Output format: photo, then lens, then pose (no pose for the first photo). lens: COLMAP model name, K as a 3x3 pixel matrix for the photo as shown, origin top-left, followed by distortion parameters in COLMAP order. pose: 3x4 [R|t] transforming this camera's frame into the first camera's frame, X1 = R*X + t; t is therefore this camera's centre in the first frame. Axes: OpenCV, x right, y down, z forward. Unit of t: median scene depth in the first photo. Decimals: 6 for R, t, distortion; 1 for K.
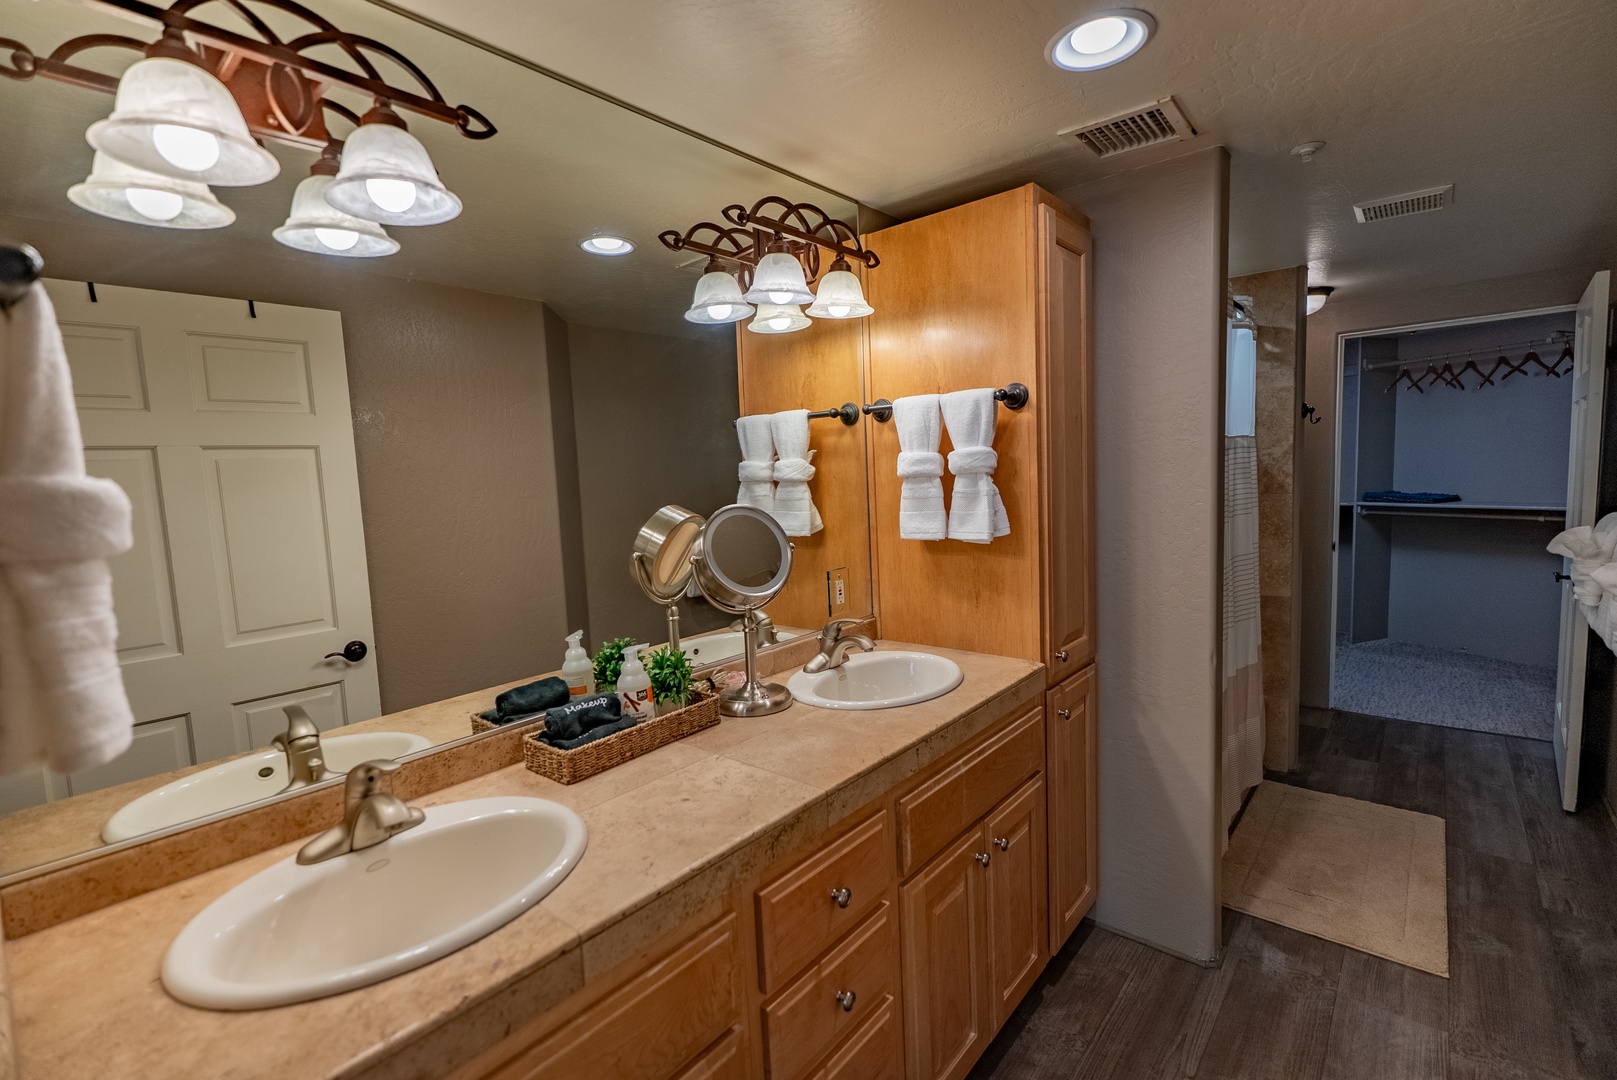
lens RADIAL K [[723.6, 0, 802.6], [0, 723.6, 537.3], [0, 0, 1]] dist [0.002534, 0.000199]
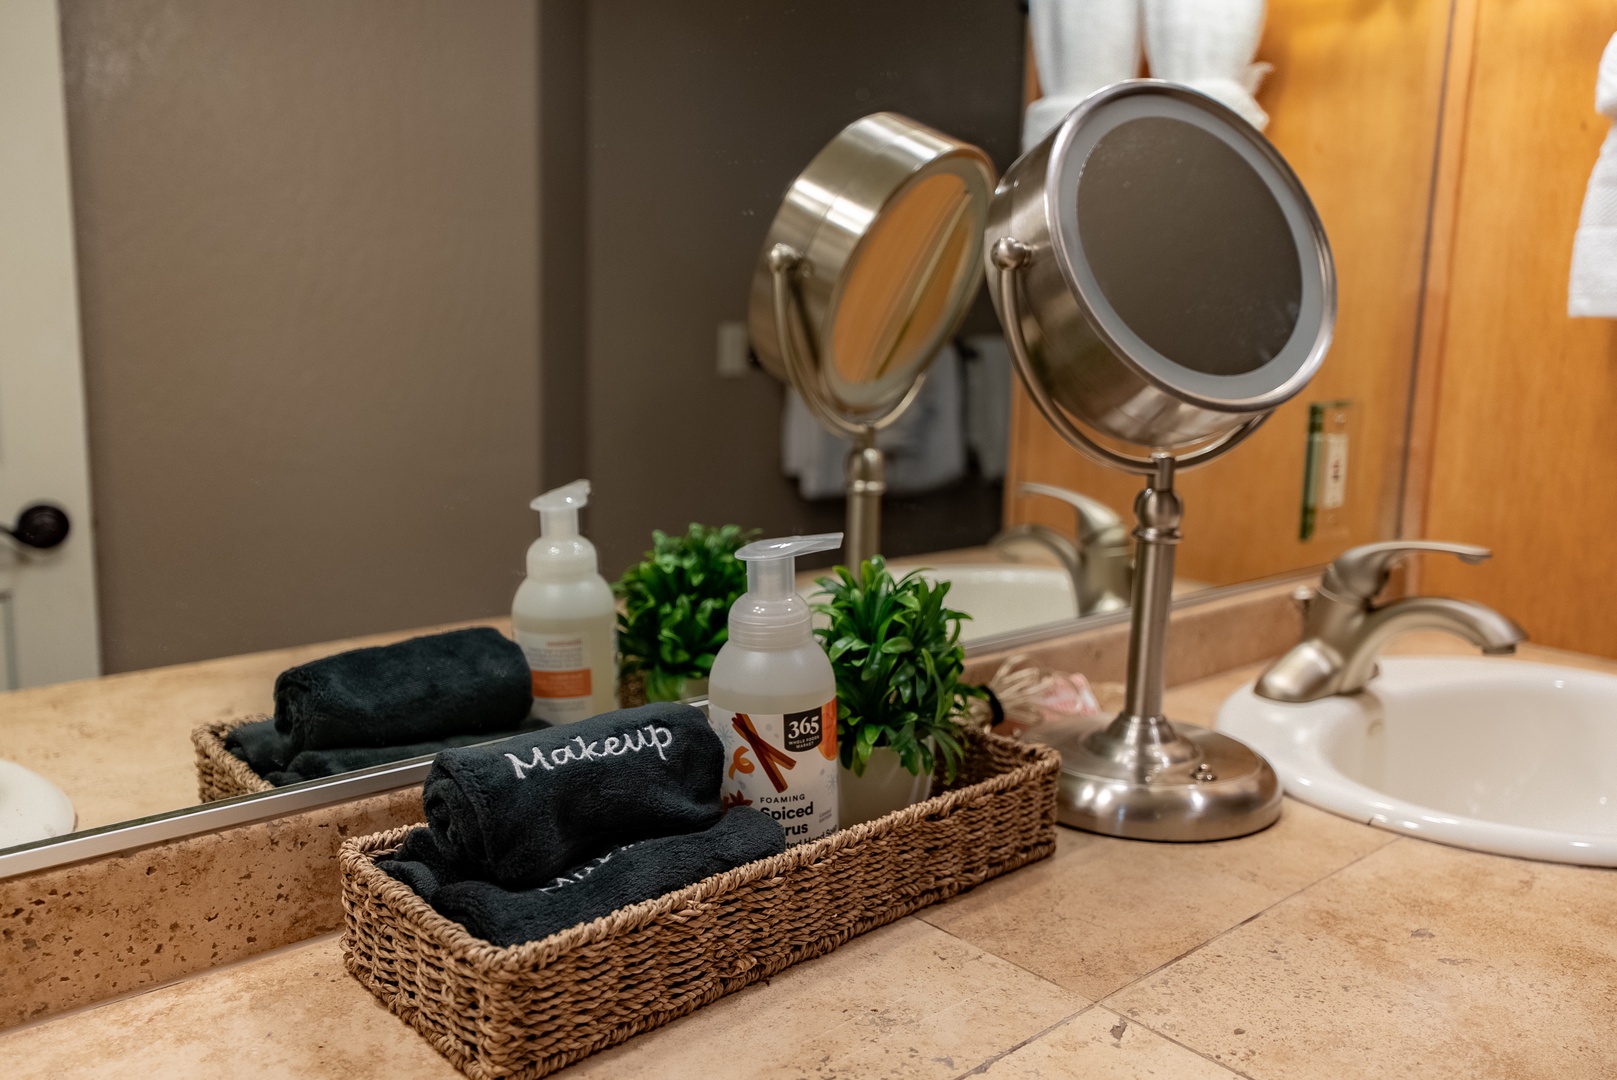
lens RADIAL K [[1285.6, 0, 813.2], [0, 1285.6, 539.5], [0, 0, 1]] dist [-0.006040, -0.002826]
pose [[0.989985, 0.092168, -0.106933, -0.159091], [-0.083431, 0.993010, 0.083494, 0.101972], [0.113881, -0.073736, 0.990754, 0.501059]]
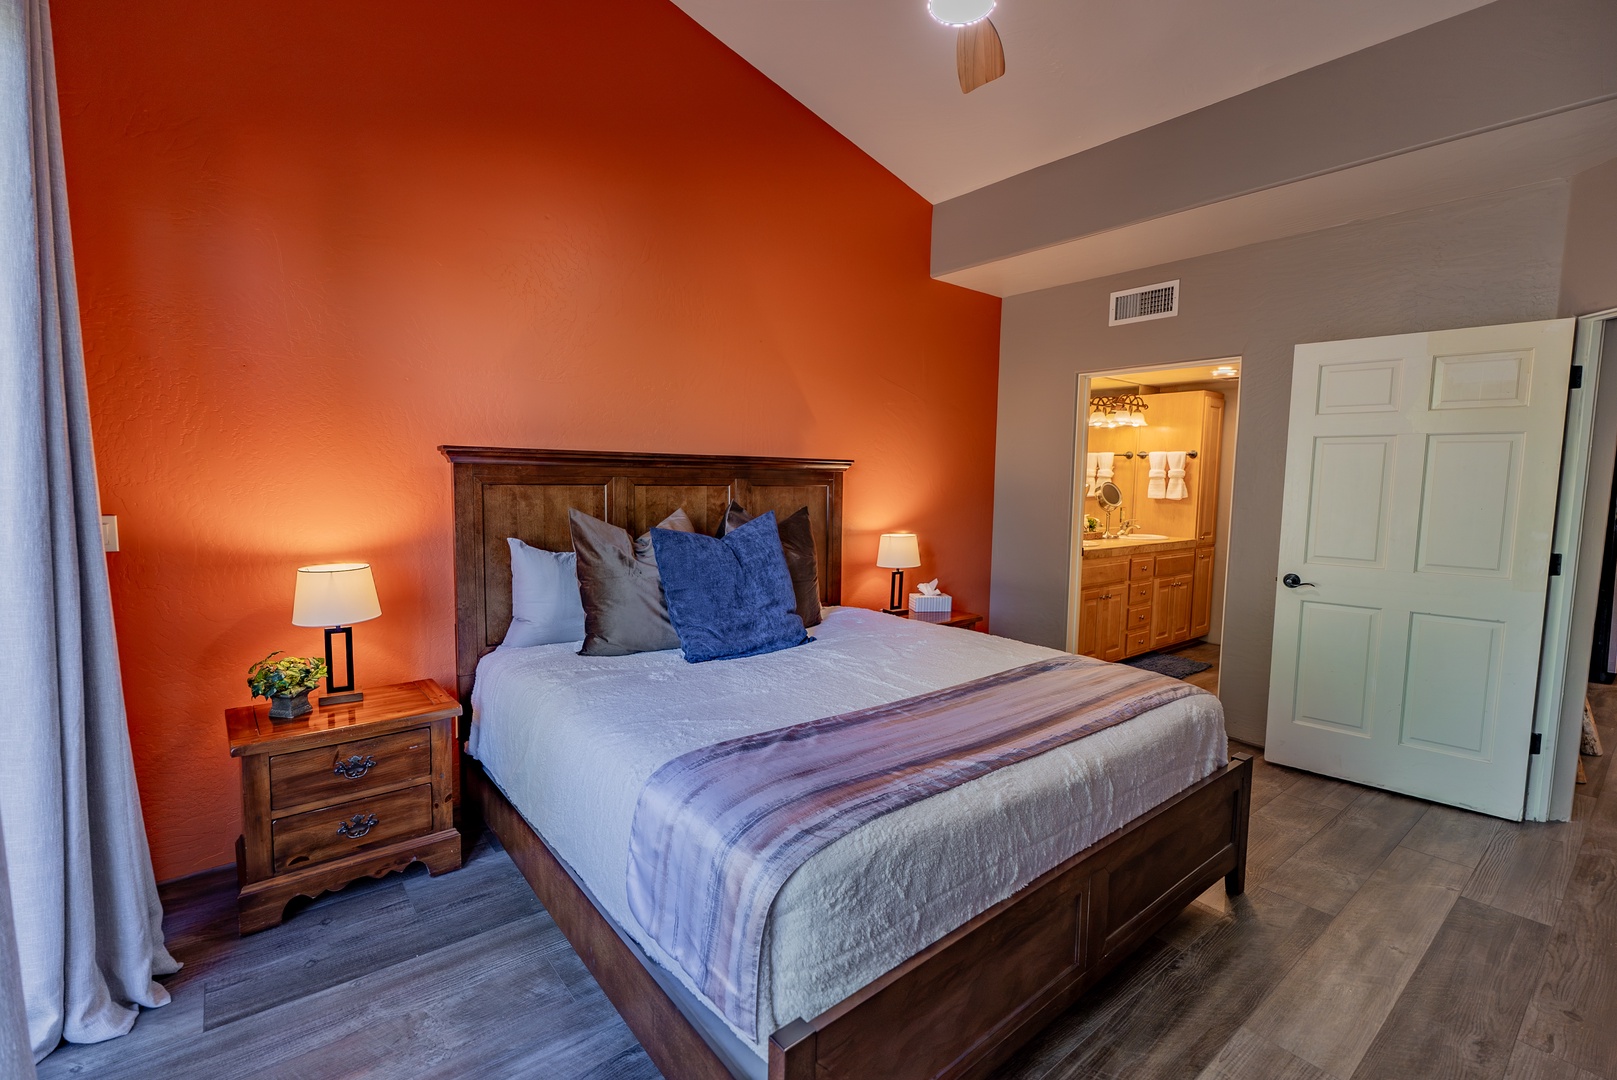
lens RADIAL K [[723.6, 0, 797.2], [0, 723.6, 540.9], [0, 0, 1]] dist [0.002534, 0.000199]
pose [[0.982411, 0.079821, -0.168809, -1.001743], [-0.079769, 0.996788, 0.007104, 0.355807], [0.168834, 0.006486, 0.985623, -2.871339]]
